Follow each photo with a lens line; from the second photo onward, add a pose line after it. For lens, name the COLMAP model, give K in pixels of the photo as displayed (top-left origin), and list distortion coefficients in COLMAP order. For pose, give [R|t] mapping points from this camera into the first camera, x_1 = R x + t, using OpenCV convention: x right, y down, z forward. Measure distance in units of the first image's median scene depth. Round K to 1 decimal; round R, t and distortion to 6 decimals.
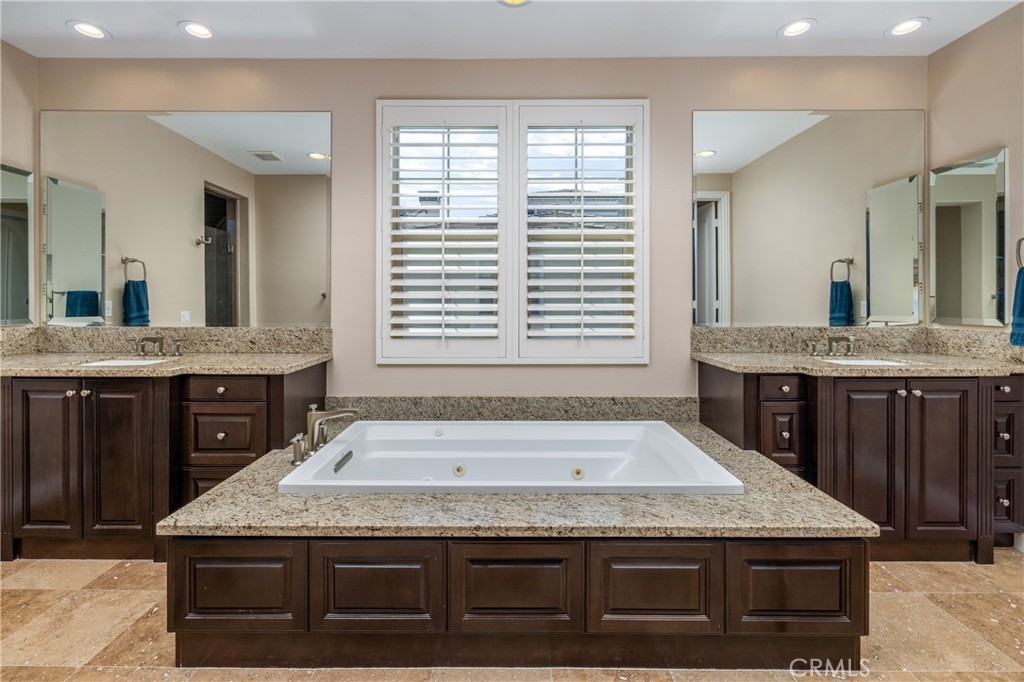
lens RADIAL K [[451.1, 0, 512.3], [0, 451.1, 303.4], [0, 0, 1]] dist [-0.001198, 0.000046]
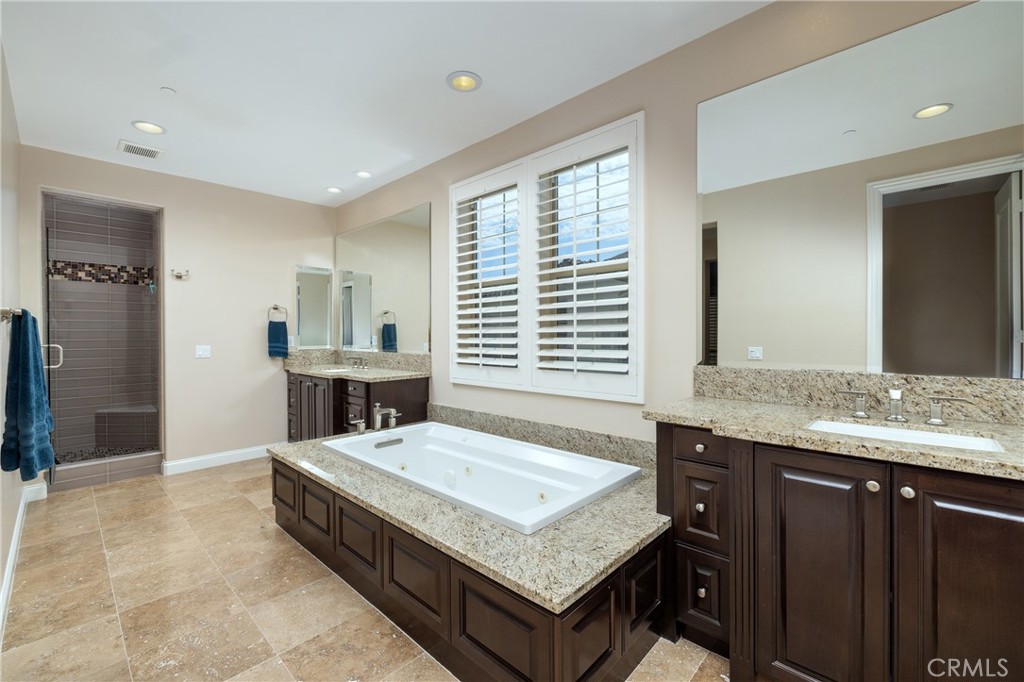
lens RADIAL K [[433.7, 0, 522.7], [0, 433.7, 338.1], [0, 0, 1]] dist [-0.002221, -0.000337]
pose [[0.726550, -0.000195, -0.687114, 0.749522], [0.002722, 0.999993, 0.002594, -0.001587], [0.687108, -0.003755, 0.726545, 0.207757]]
